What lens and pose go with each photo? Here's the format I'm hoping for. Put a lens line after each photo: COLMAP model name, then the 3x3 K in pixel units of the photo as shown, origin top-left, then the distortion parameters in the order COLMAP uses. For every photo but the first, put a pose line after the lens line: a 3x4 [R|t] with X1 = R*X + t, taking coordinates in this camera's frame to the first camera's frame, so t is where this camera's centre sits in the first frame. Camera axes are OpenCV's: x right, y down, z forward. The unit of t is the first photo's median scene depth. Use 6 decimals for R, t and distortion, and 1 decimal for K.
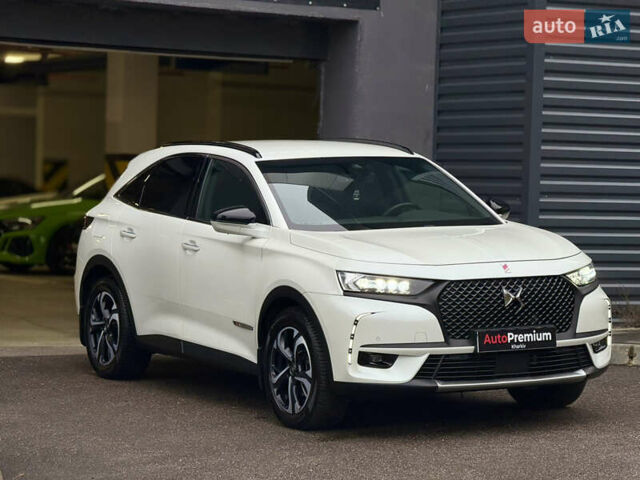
lens RADIAL K [[2276.4, 0, 321.5], [0, 2276.4, 239.8], [0, 0, 1]] dist [0.338009, 0.000000]
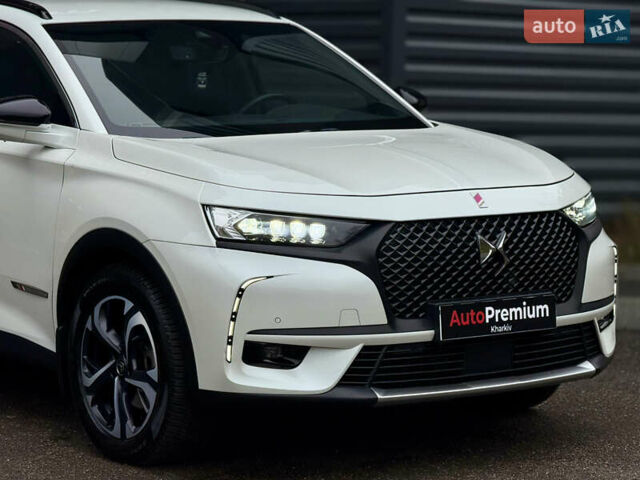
lens RADIAL K [[2276.4, 0, 318.1], [0, 2276.4, 241.9], [0, 0, 1]] dist [0.338009, 0.000000]
pose [[0.989751, -0.003492, 0.142760, -0.048760], [-0.003085, 0.998945, 0.045824, -0.004221], [-0.142769, -0.045795, 0.988696, 0.401769]]
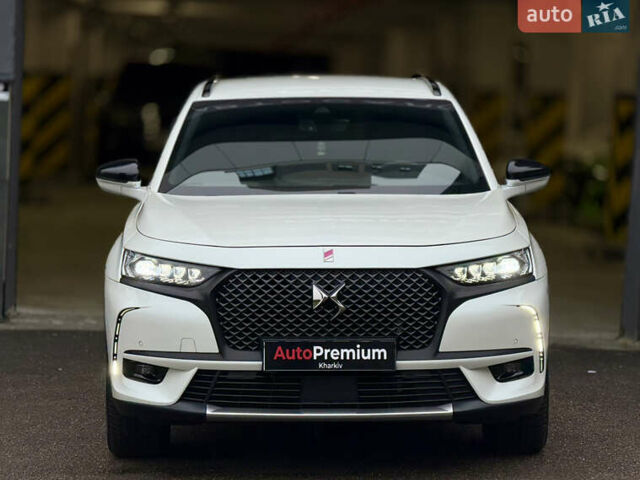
lens RADIAL K [[2276.4, 0, 318.1], [0, 2276.4, 241.0], [0, 0, 1]] dist [0.338009, 0.000000]
pose [[0.879704, 0.043112, -0.473564, 0.415019], [-0.032314, 0.998999, 0.030919, -0.014037], [0.474423, -0.011897, 0.880217, 0.368648]]
